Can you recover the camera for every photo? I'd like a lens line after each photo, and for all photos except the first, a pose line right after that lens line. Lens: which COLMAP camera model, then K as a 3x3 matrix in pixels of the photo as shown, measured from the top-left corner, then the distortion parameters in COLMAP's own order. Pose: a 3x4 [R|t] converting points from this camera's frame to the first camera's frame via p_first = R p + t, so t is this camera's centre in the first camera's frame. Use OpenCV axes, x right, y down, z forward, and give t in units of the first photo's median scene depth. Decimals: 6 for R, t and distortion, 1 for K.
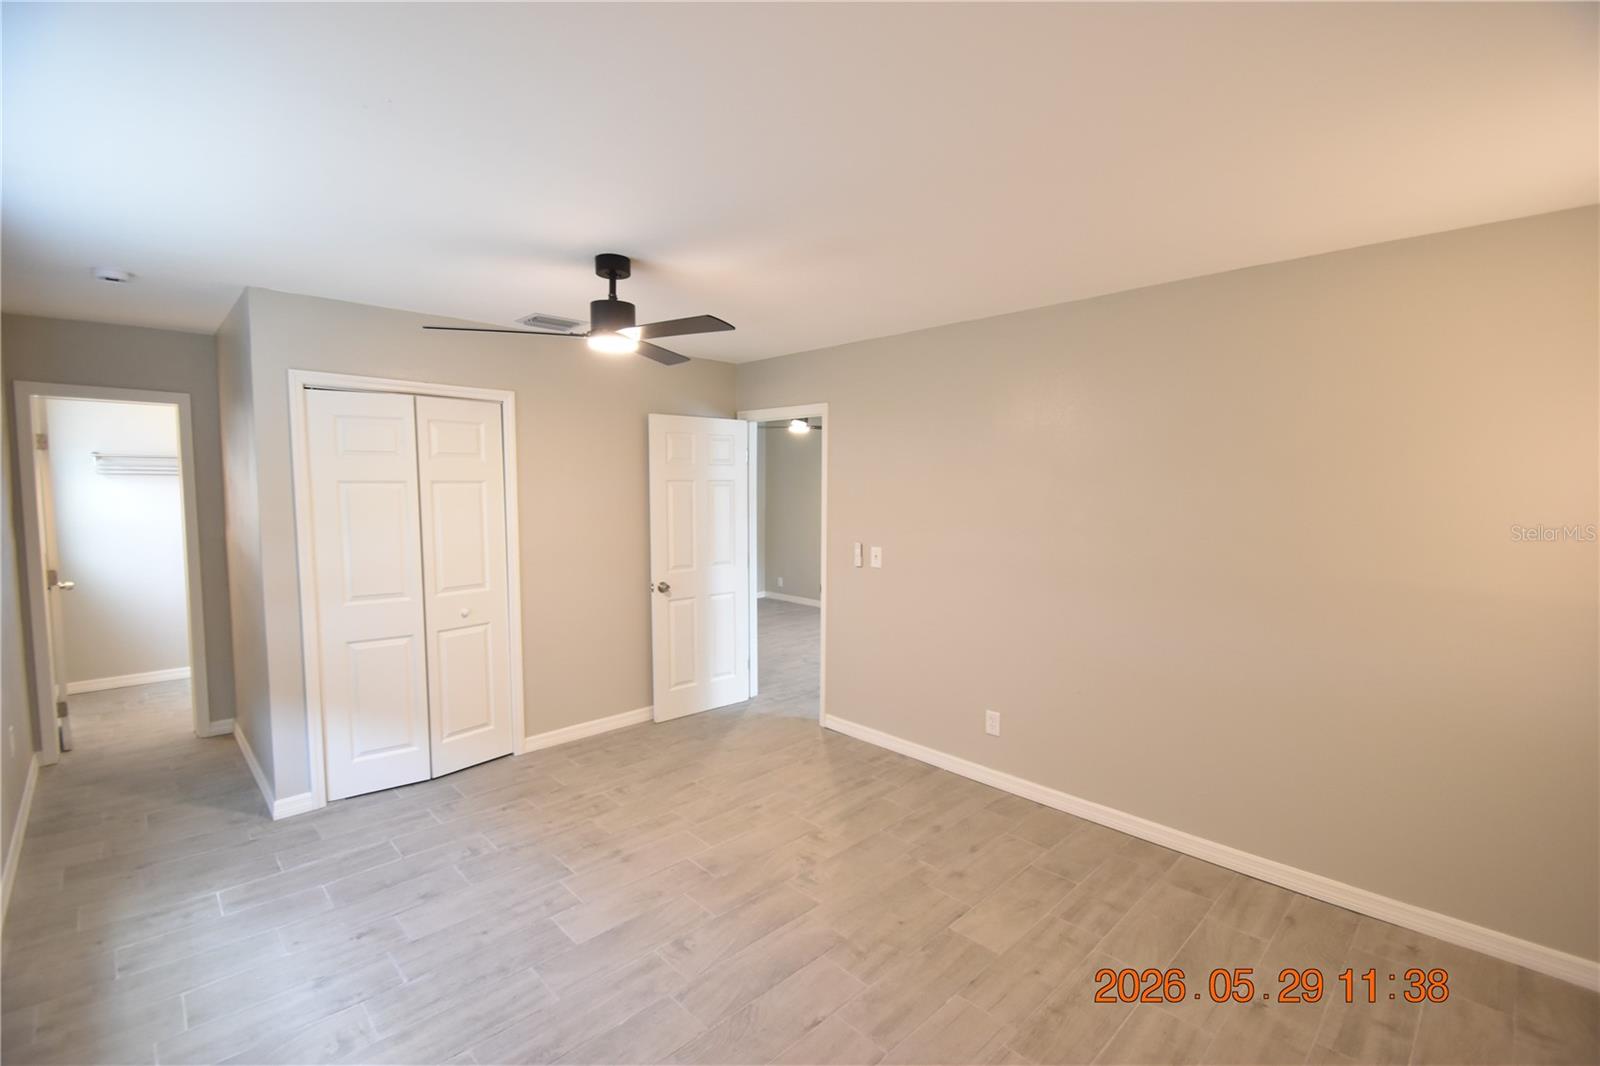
lens RADIAL K [[692.4, 0, 798.0], [0, 692.4, 536.8], [0, 0, 1]] dist [0.001856, -0.011913]
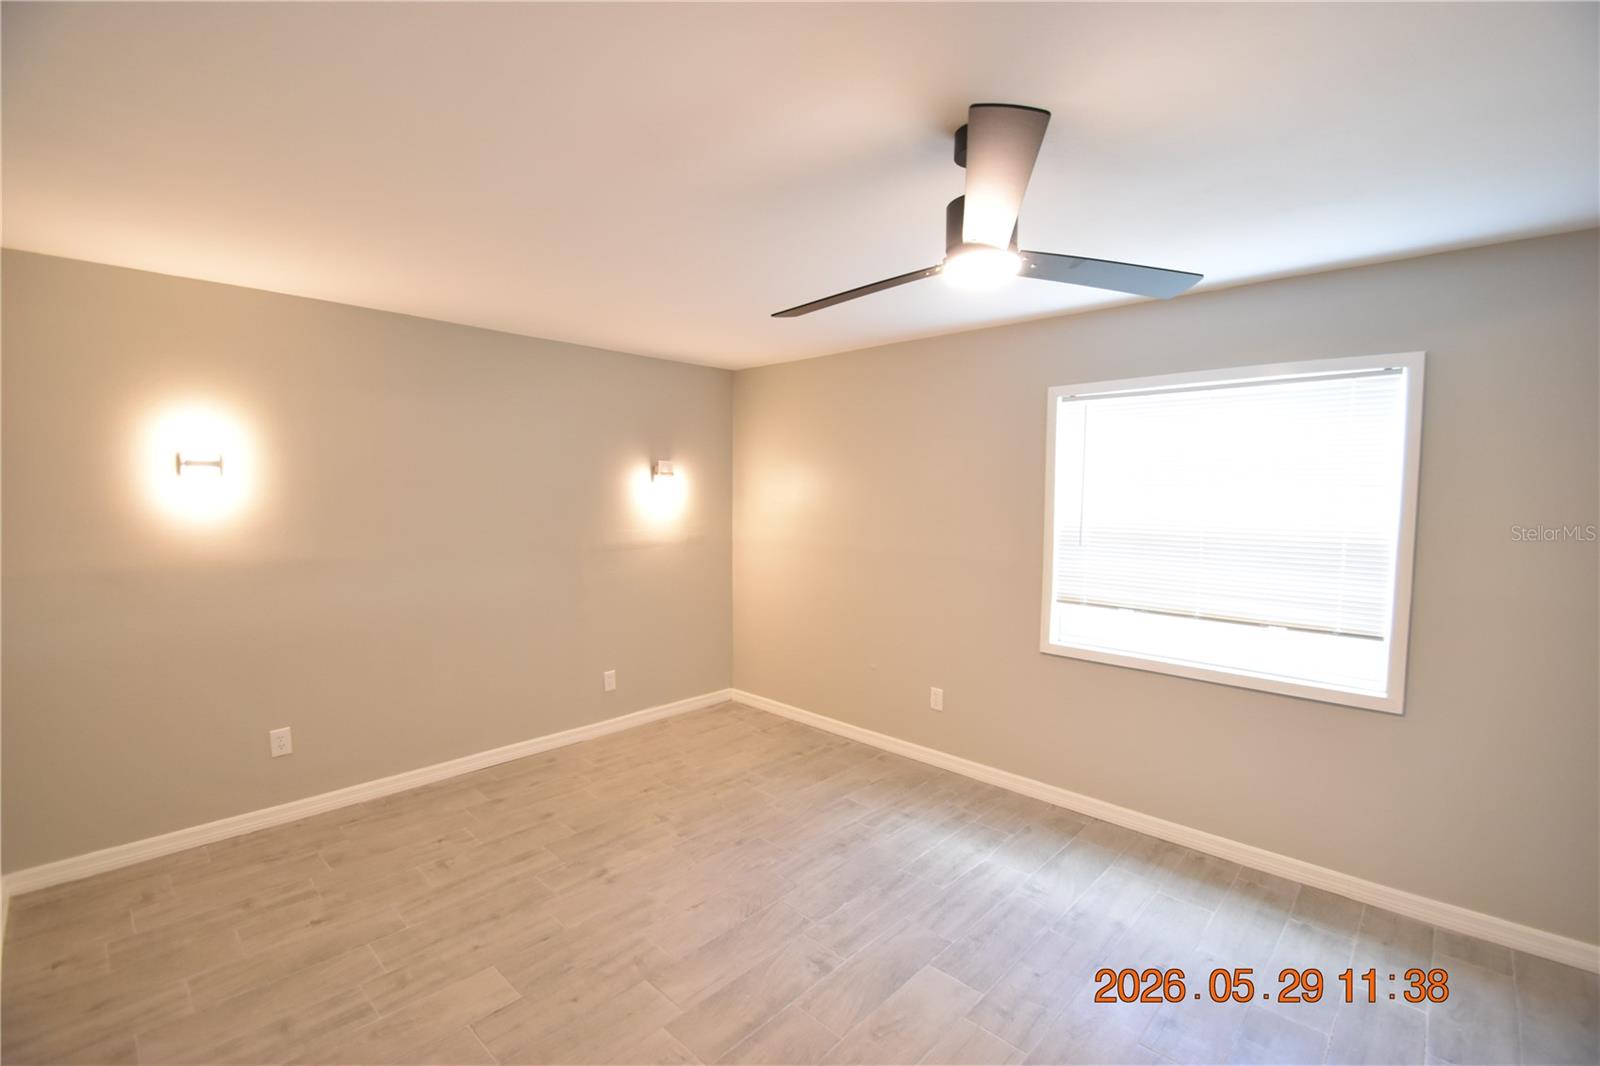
lens RADIAL K [[692.4, 0, 798.0], [0, 692.4, 536.8], [0, 0, 1]] dist [0.001856, -0.011913]
pose [[-0.999037, -0.012945, -0.041912, -0.088288], [-0.018677, 0.990061, 0.139394, -0.140294], [0.039691, 0.140043, -0.989350, 1.886169]]
